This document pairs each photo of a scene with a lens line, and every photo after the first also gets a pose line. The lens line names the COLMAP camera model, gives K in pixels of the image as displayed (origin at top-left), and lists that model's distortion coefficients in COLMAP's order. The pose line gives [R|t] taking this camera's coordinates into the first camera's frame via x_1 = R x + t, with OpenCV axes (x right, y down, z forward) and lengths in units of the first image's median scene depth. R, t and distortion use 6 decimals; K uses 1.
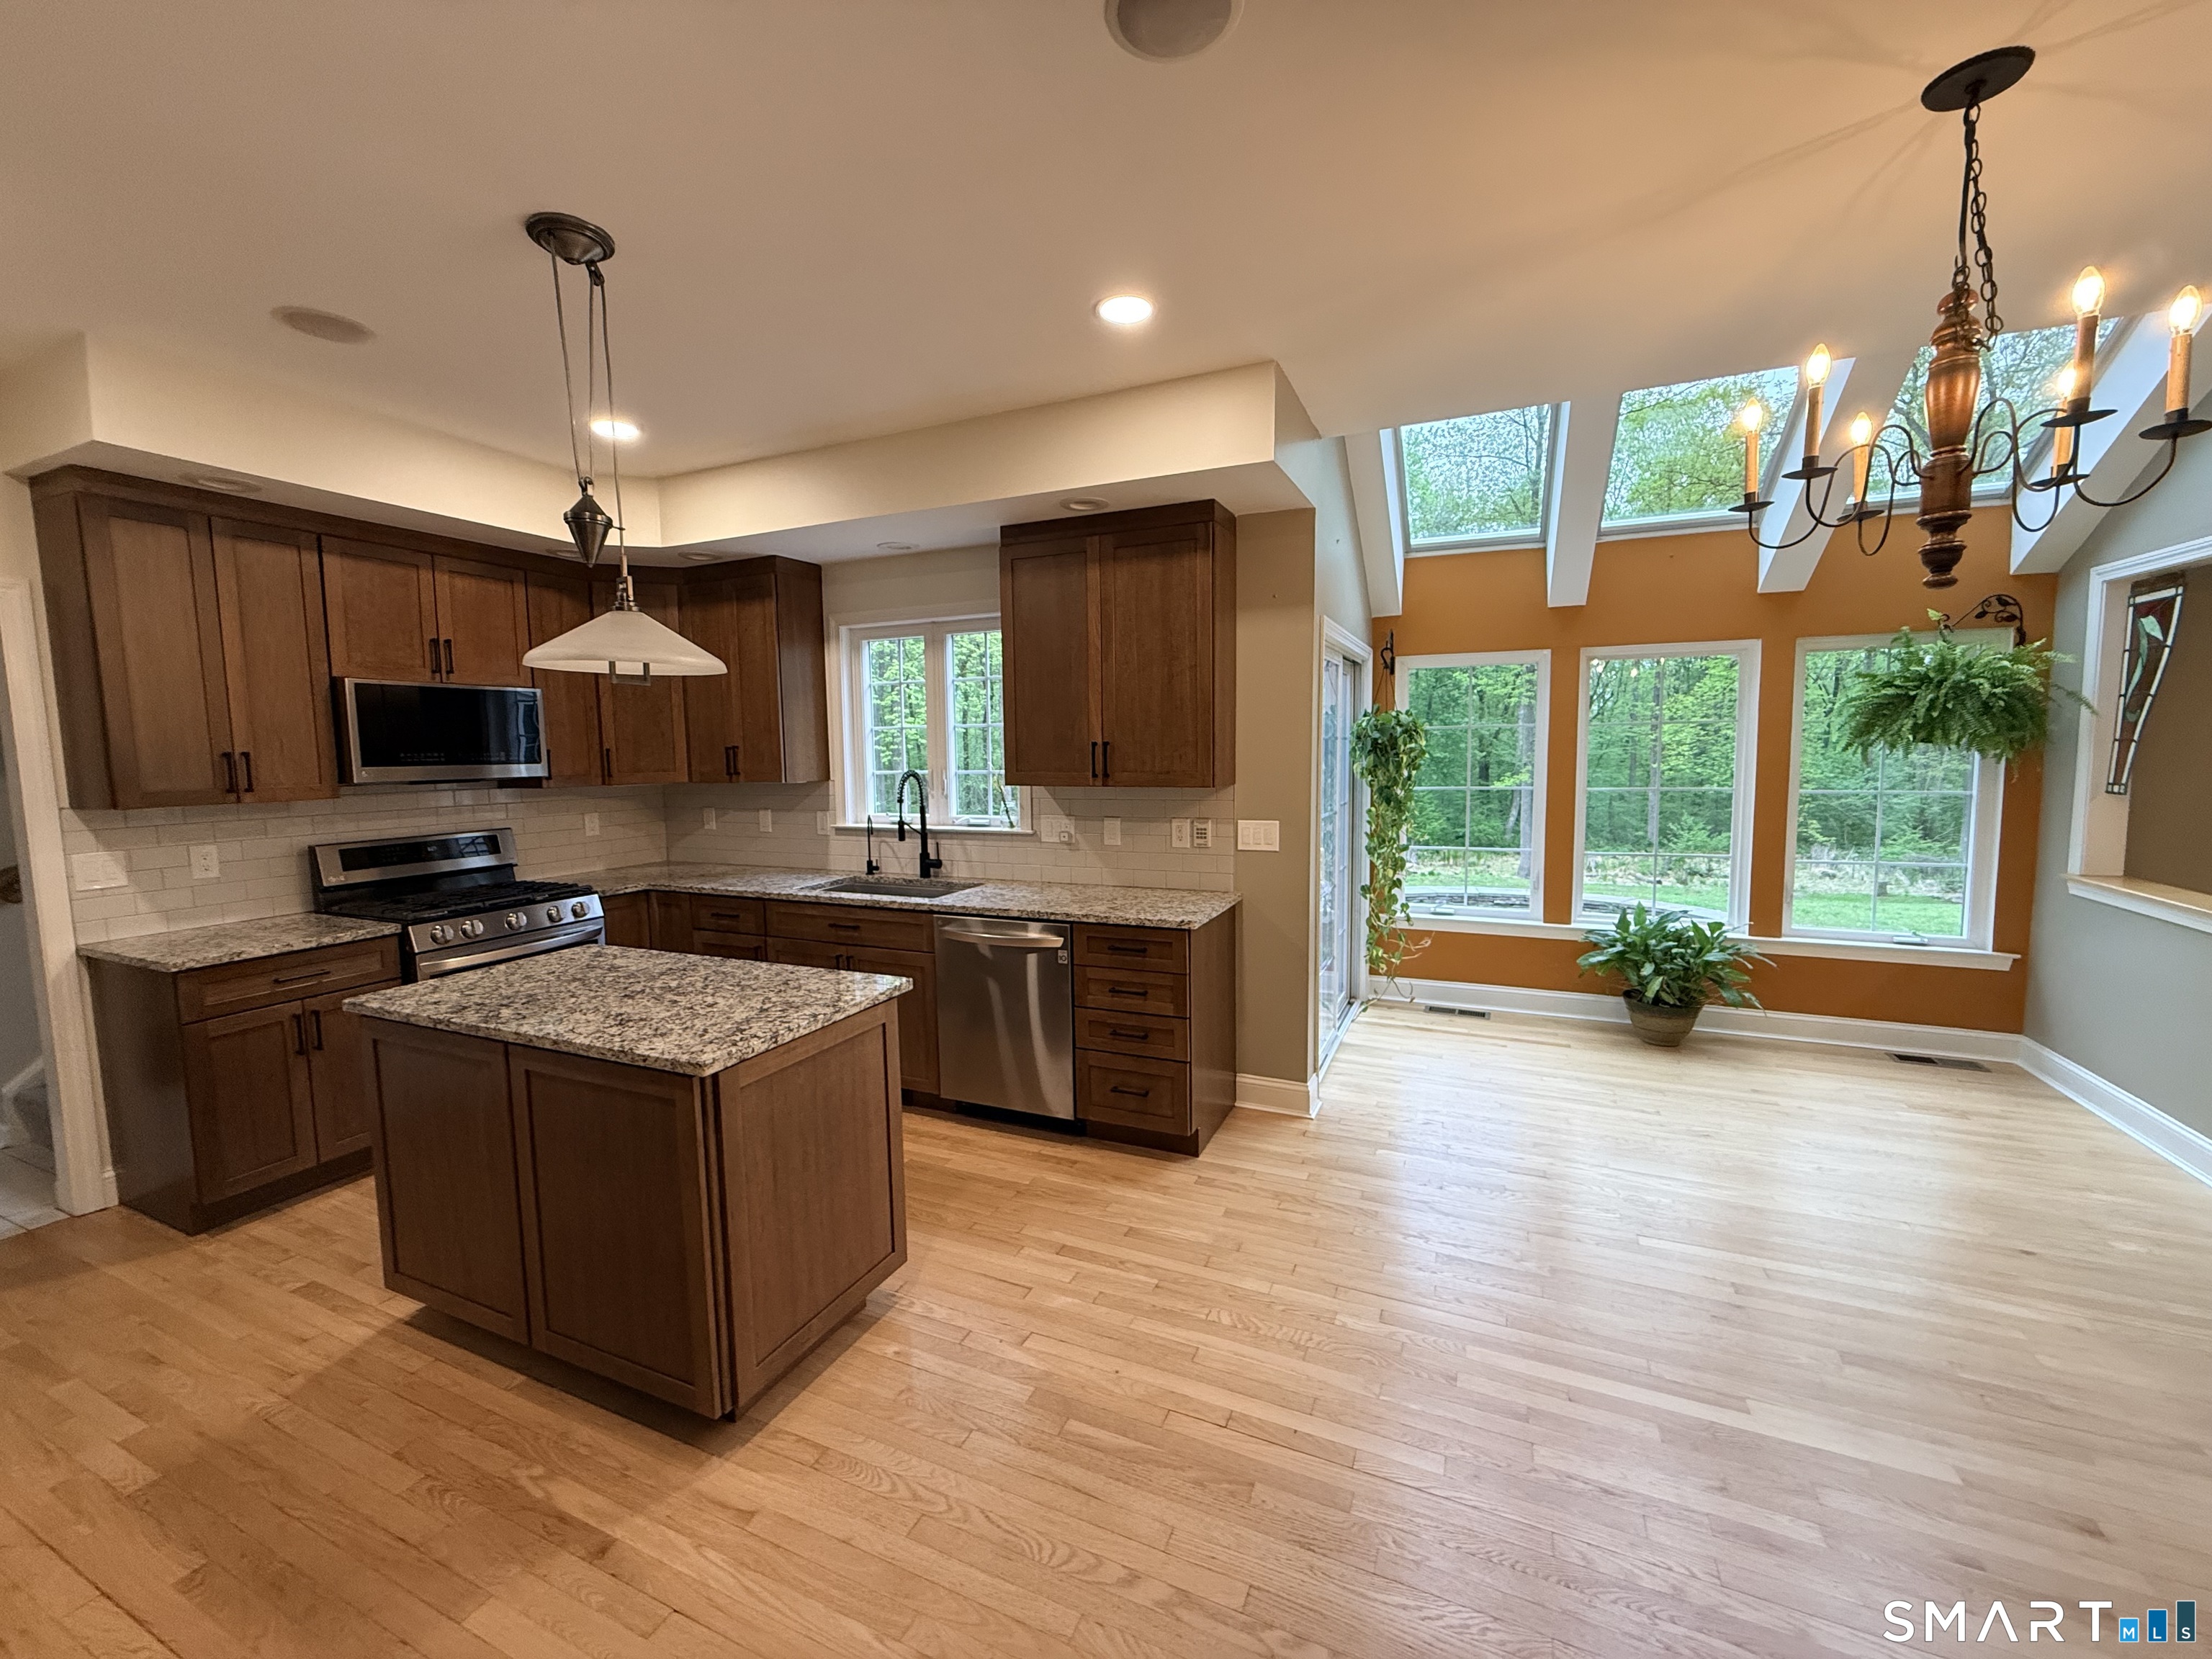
lens RADIAL K [[881.2, 0, 1100.8], [0, 881.2, 829.8], [0, 0, 1]] dist [0.000495, -0.000124]
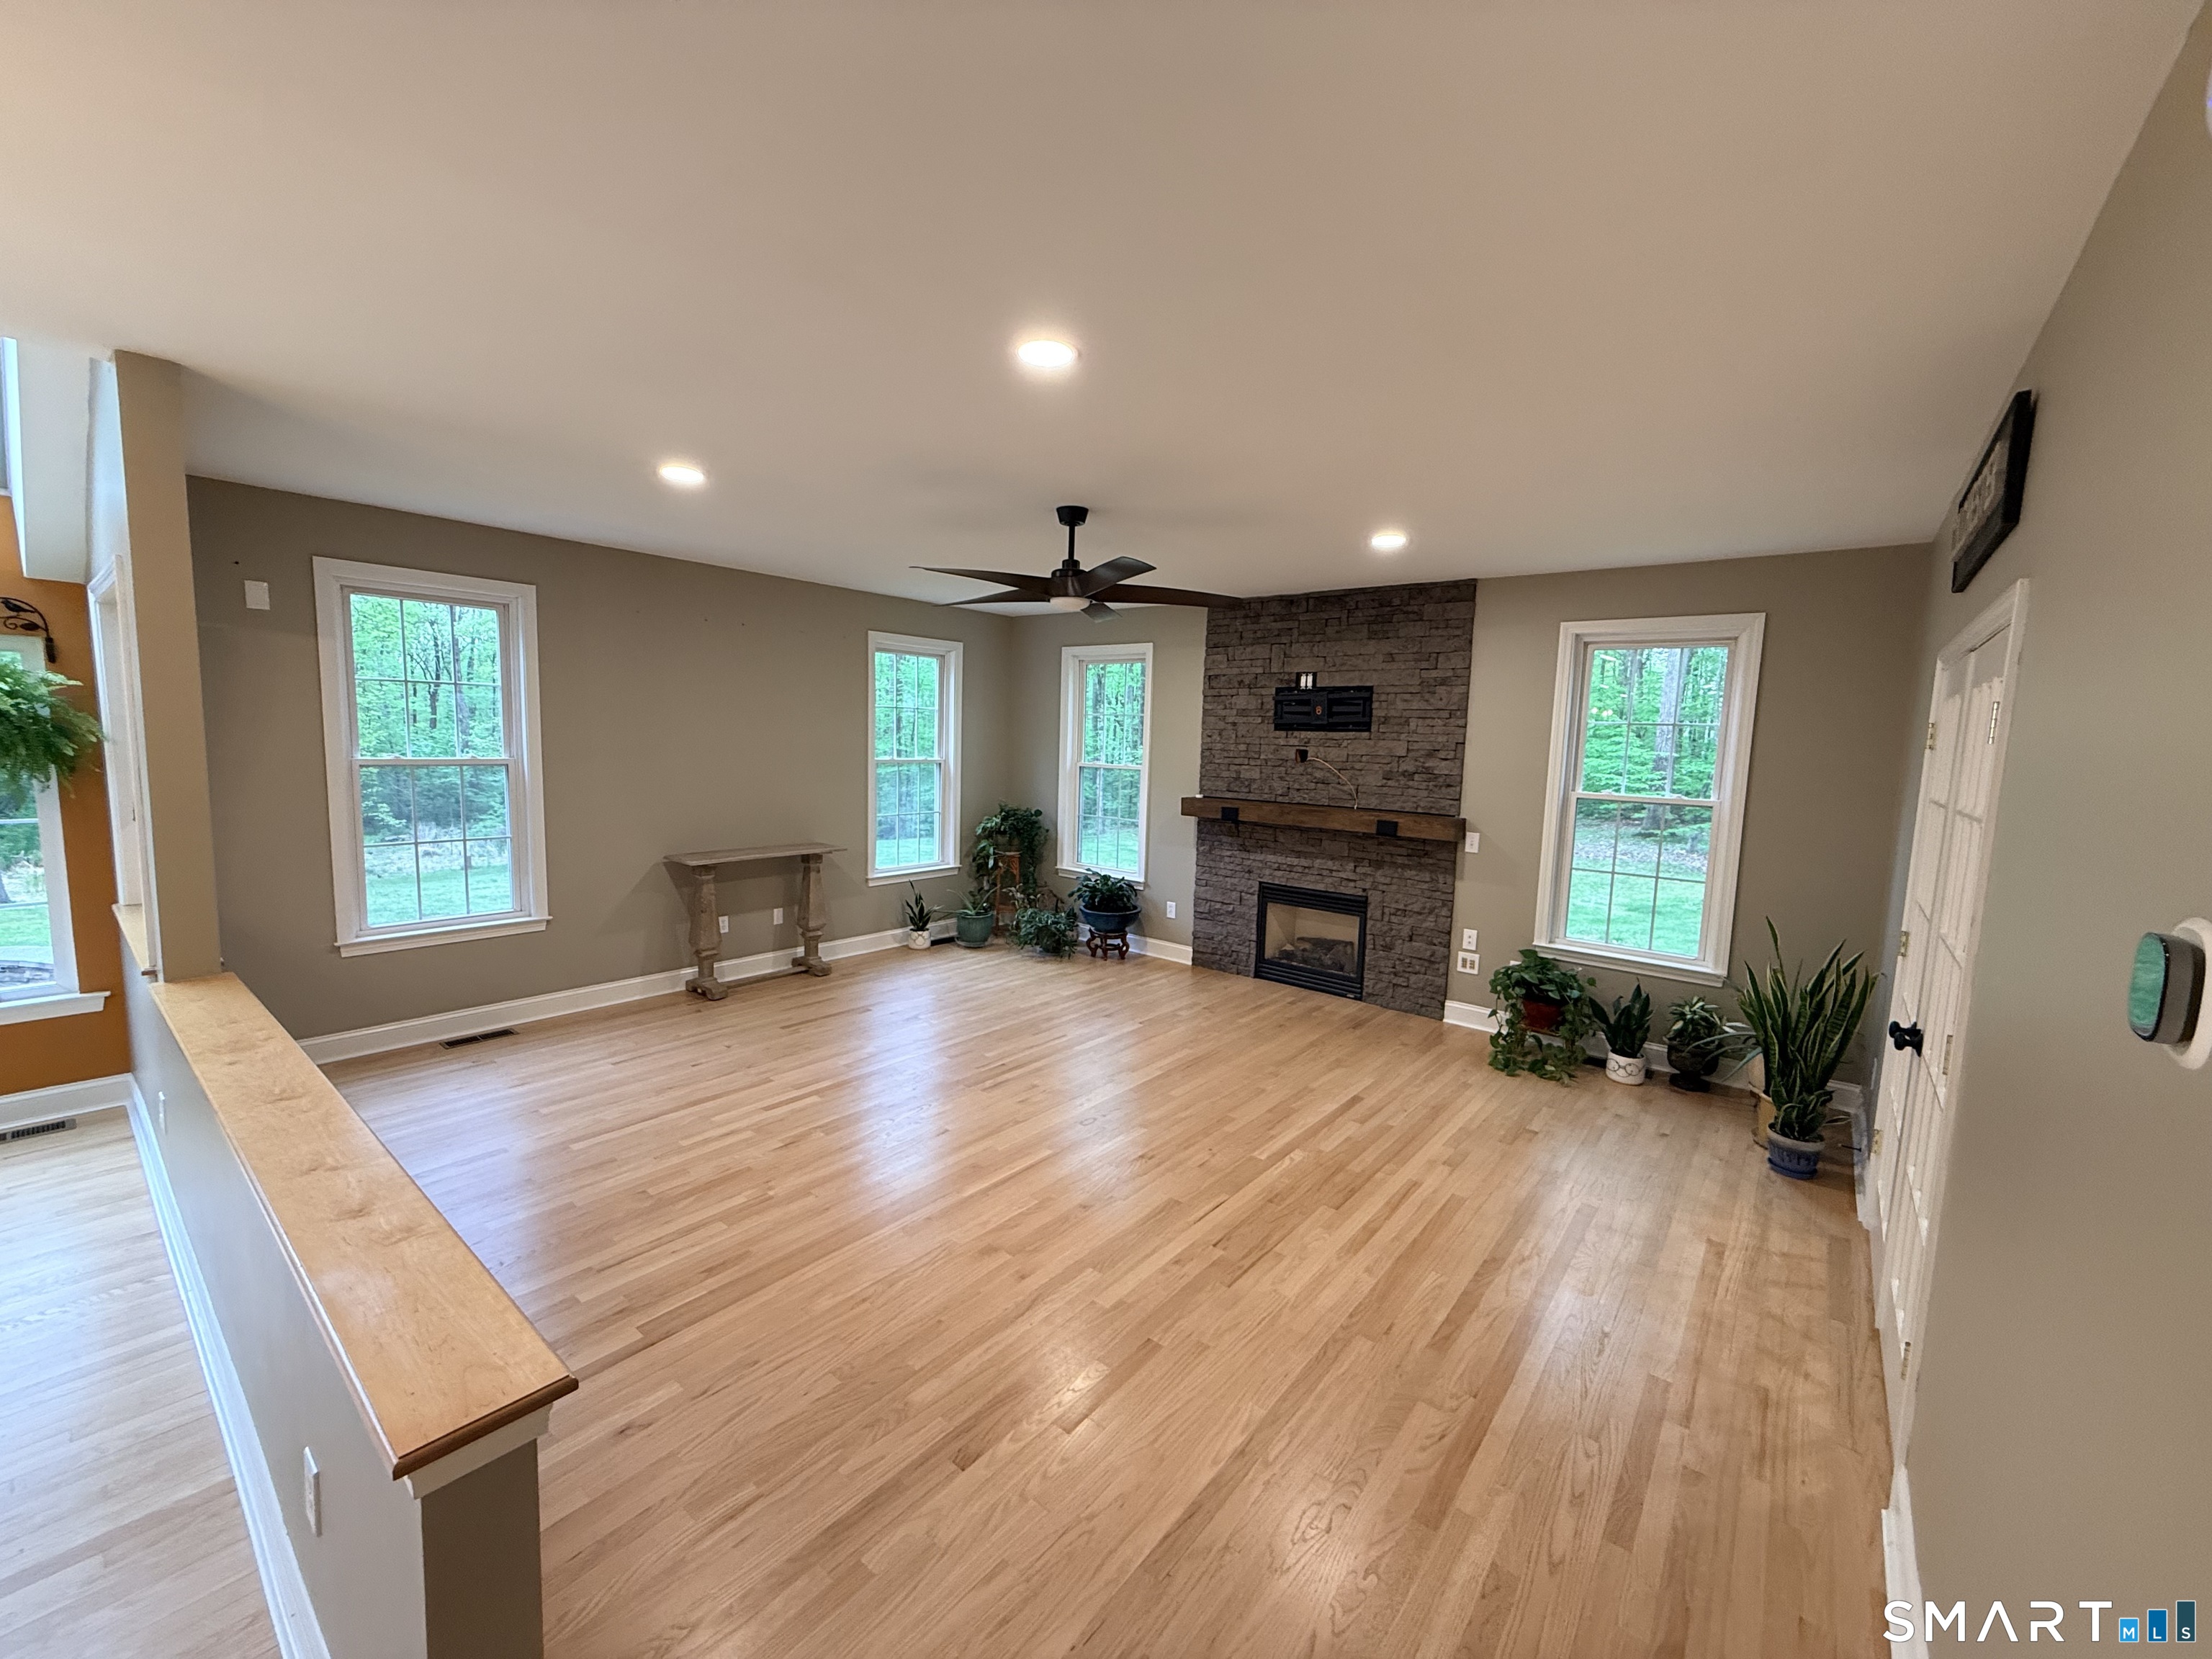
lens RADIAL K [[881.2, 0, 1102.9], [0, 881.2, 827.5], [0, 0, 1]] dist [0.000495, -0.000124]
pose [[0.258020, -0.079221, 0.962886, 0.464065], [0.056223, 0.996175, 0.066894, -0.038088], [-0.964502, 0.036877, 0.261487, -0.292501]]
